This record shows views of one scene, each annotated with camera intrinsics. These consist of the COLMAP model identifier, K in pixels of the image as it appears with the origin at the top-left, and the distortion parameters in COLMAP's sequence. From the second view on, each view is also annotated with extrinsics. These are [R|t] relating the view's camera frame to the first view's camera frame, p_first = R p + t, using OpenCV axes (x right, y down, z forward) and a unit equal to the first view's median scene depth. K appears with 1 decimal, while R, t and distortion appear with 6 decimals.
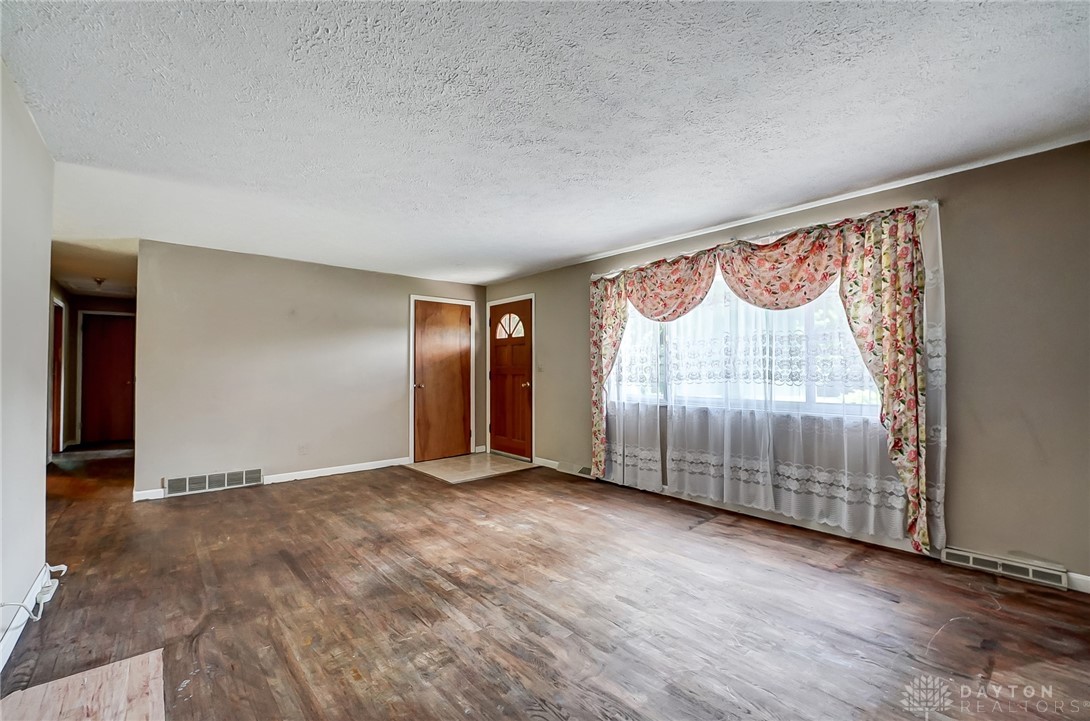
lens RADIAL K [[443.0, 0, 542.6], [0, 443.0, 361.6], [0, 0, 1]] dist [-0.025459, 0.000851]
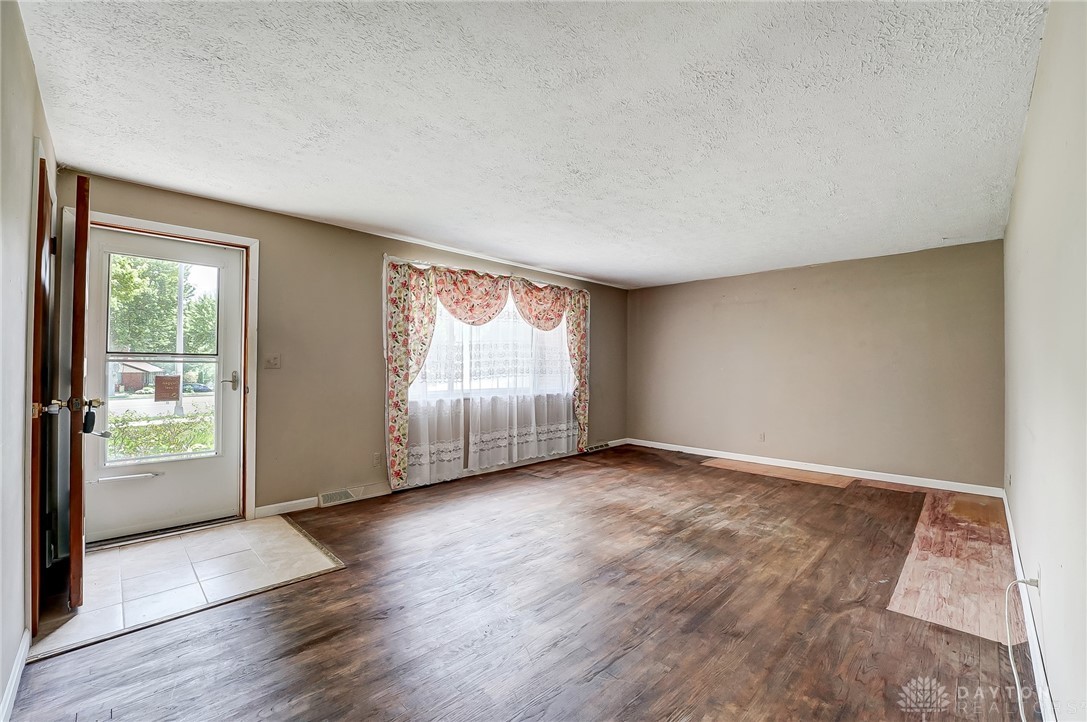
lens RADIAL K [[441.7, 0, 540.7], [0, 441.7, 364.3], [0, 0, 1]] dist [-0.025459, 0.000851]
pose [[-0.047444, 0.007369, 0.998847, -1.327782], [-0.023330, 0.999692, -0.008483, 0.025912], [-0.998601, -0.023706, -0.047258, 1.324766]]
